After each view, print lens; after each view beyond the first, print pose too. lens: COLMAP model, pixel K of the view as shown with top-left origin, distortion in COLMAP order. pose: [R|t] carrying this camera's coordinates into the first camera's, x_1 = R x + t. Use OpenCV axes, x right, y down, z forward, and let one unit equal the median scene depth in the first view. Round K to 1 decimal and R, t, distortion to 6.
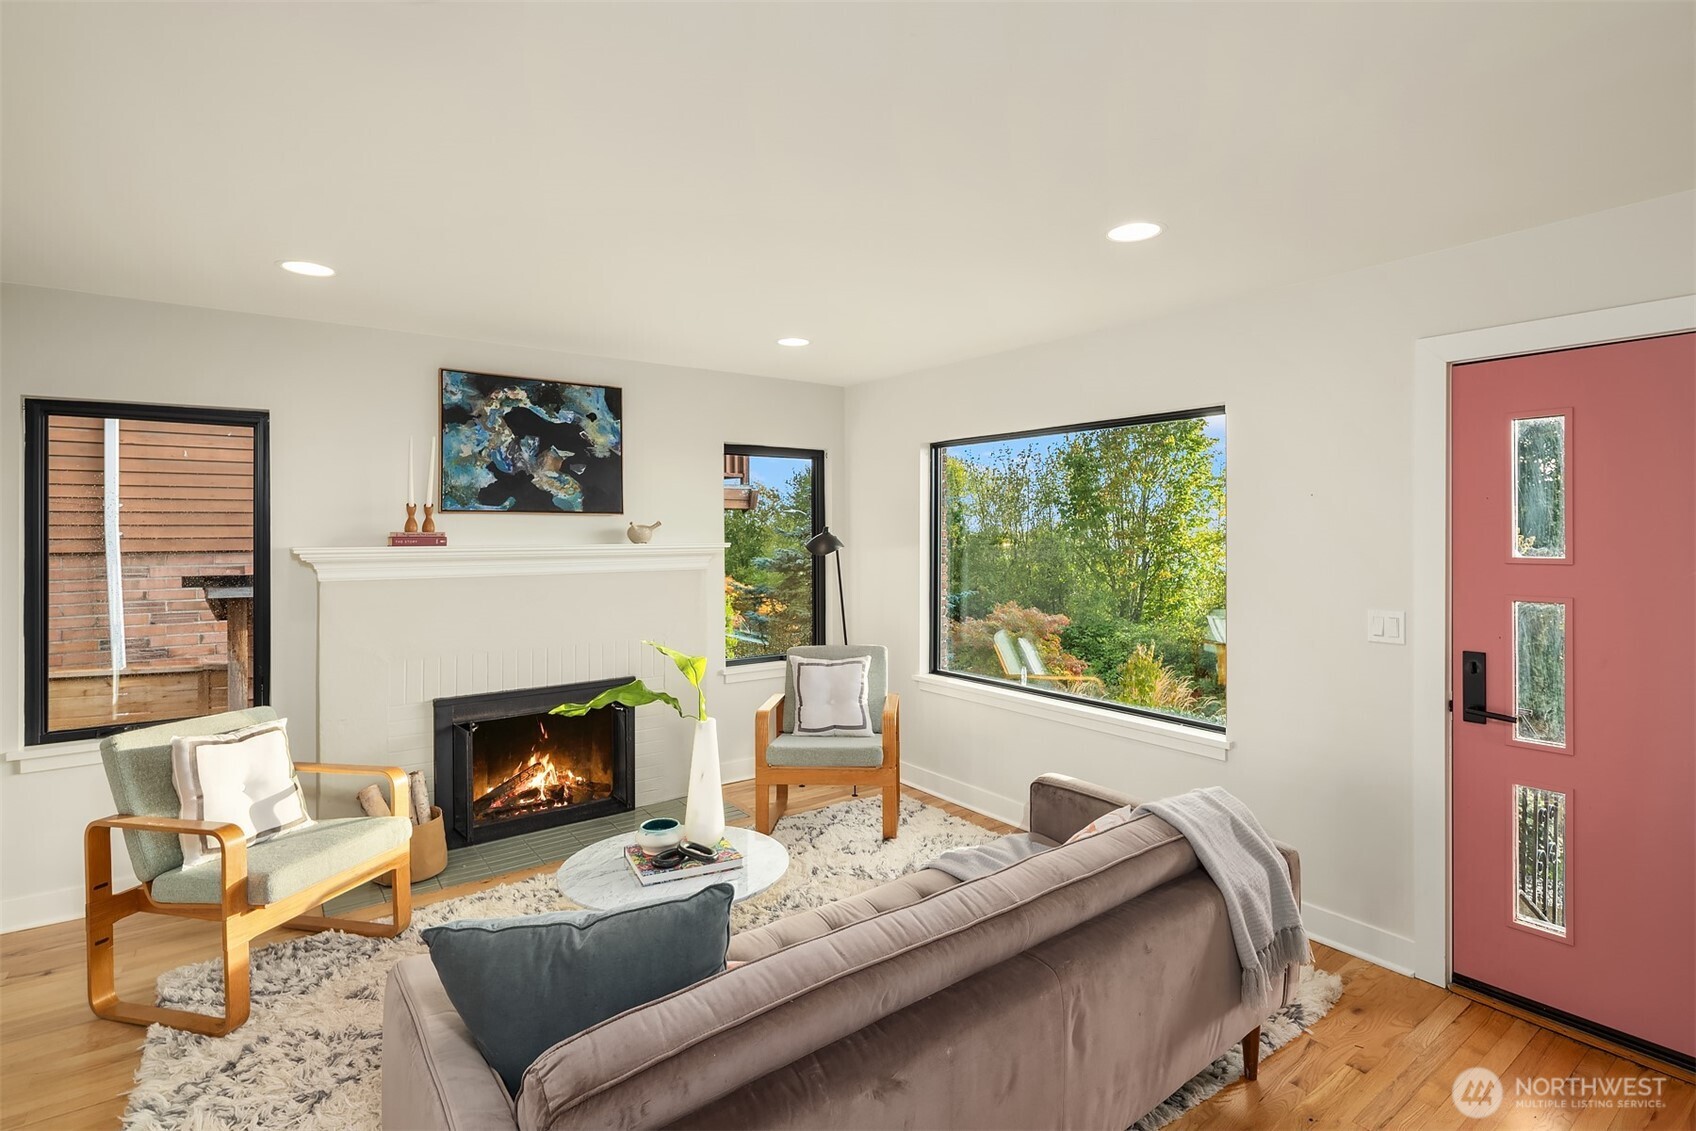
lens RADIAL K [[816.3, 0, 862.2], [0, 816.3, 544.3], [0, 0, 1]] dist [0.003409, -0.004100]
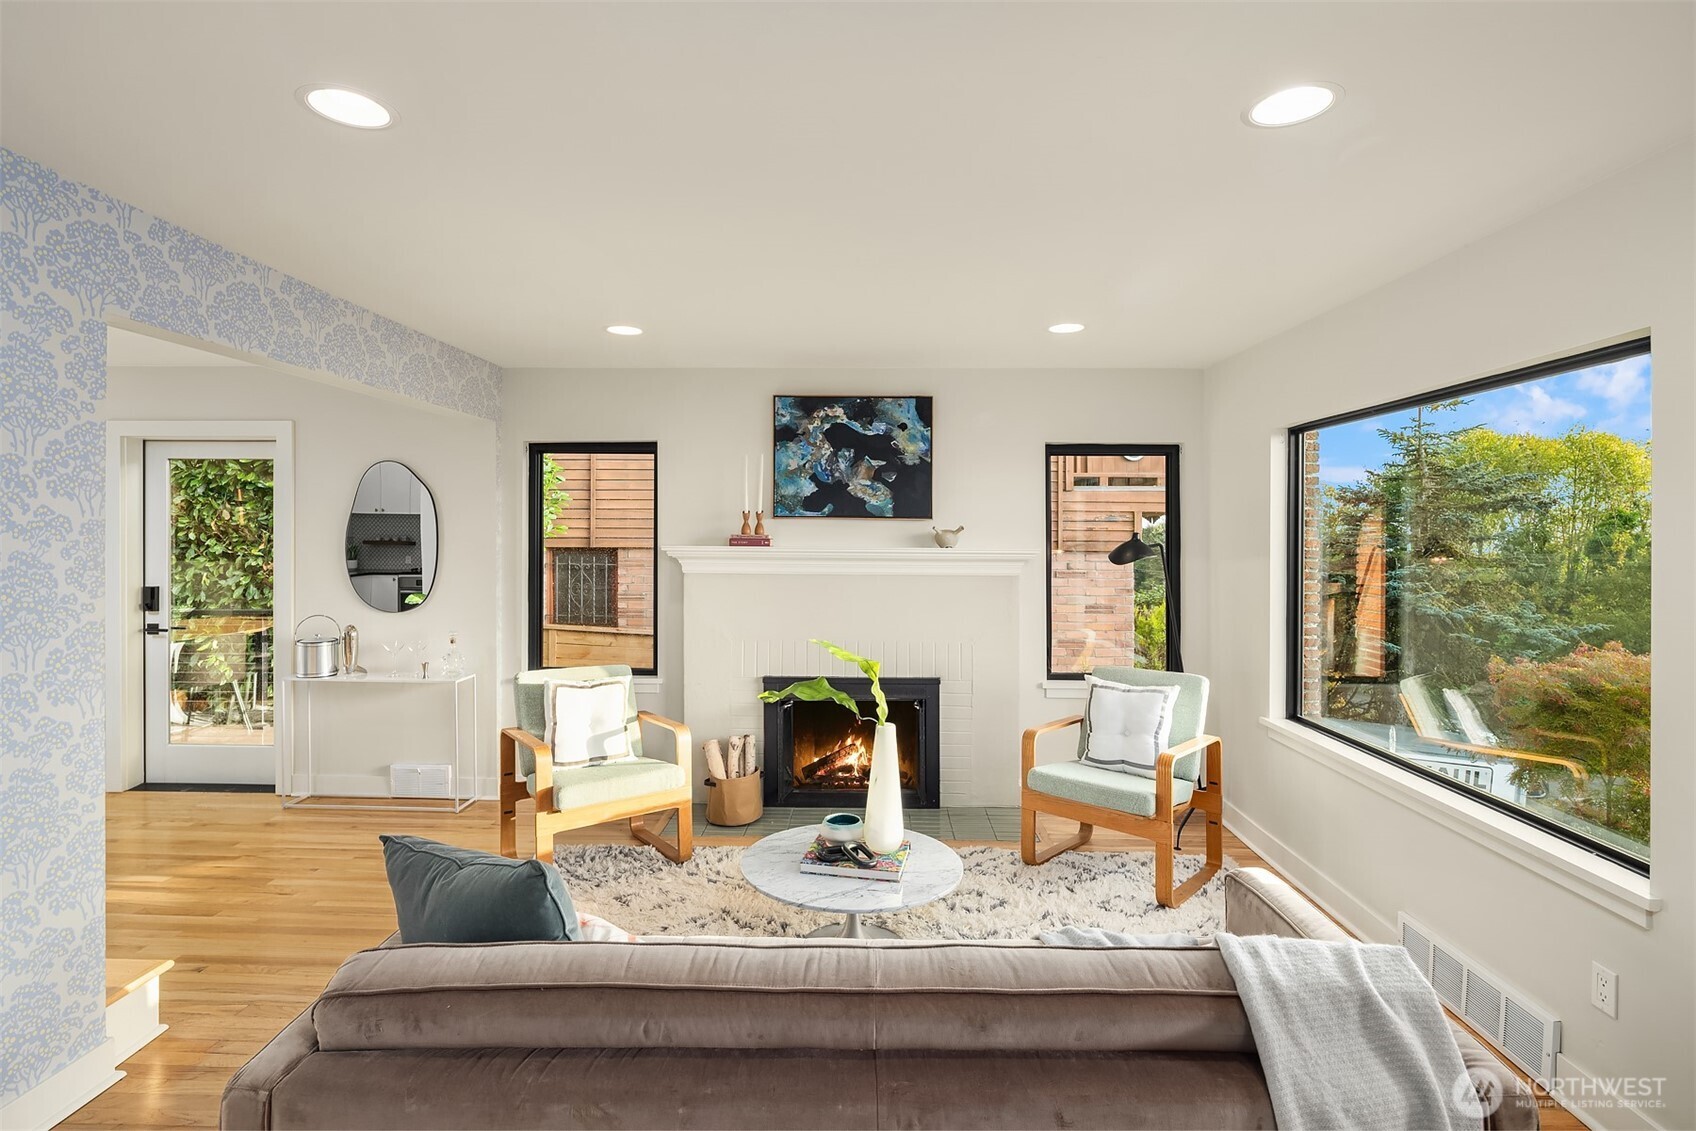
lens RADIAL K [[816.3, 0, 853.6], [0, 816.3, 549.5], [0, 0, 1]] dist [0.003409, -0.004100]
pose [[0.790941, 0.021390, -0.611519, 0.282489], [-0.019943, 0.999759, 0.009175, -0.006545], [0.611568, 0.004939, 0.791177, 0.137670]]
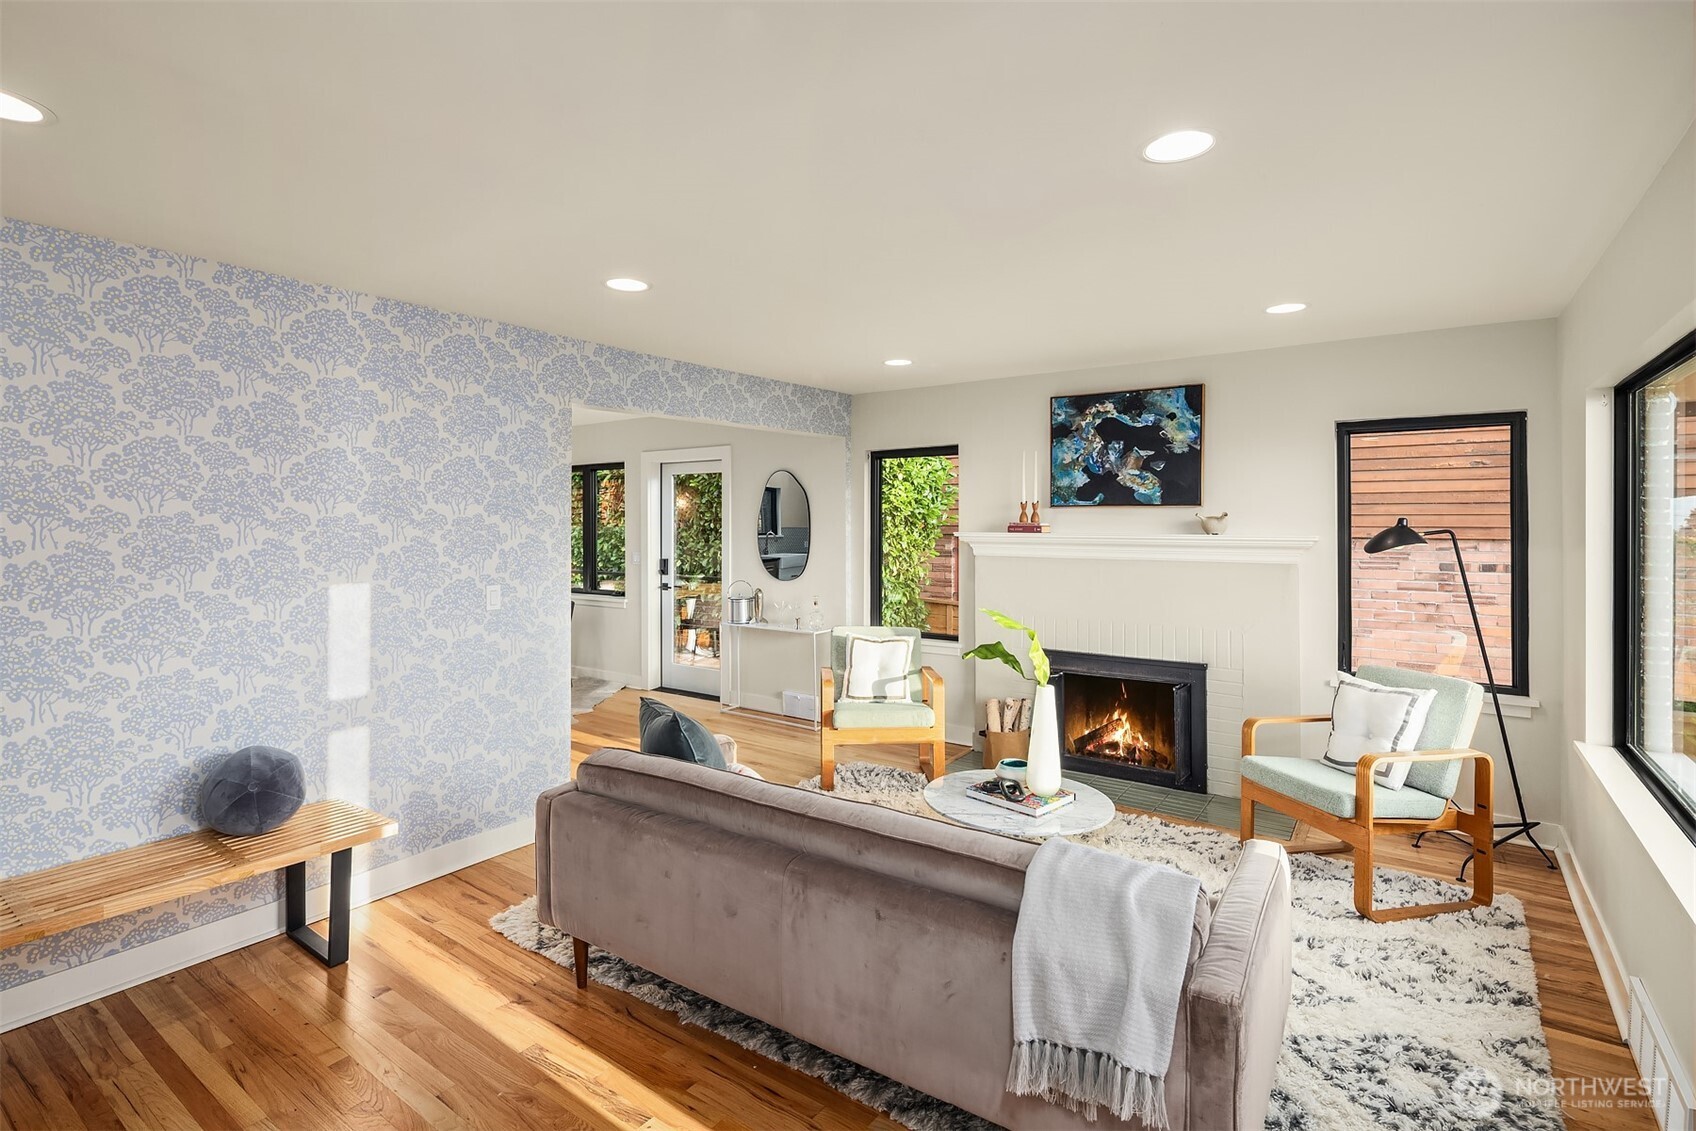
lens RADIAL K [[816.3, 0, 848.9], [0, 816.3, 536.4], [0, 0, 1]] dist [0.003409, -0.004100]
pose [[0.311317, 0.023148, -0.950024, 0.601955], [-0.015681, 0.999692, 0.019220, -0.012029], [0.950177, 0.008914, 0.311585, 0.275705]]
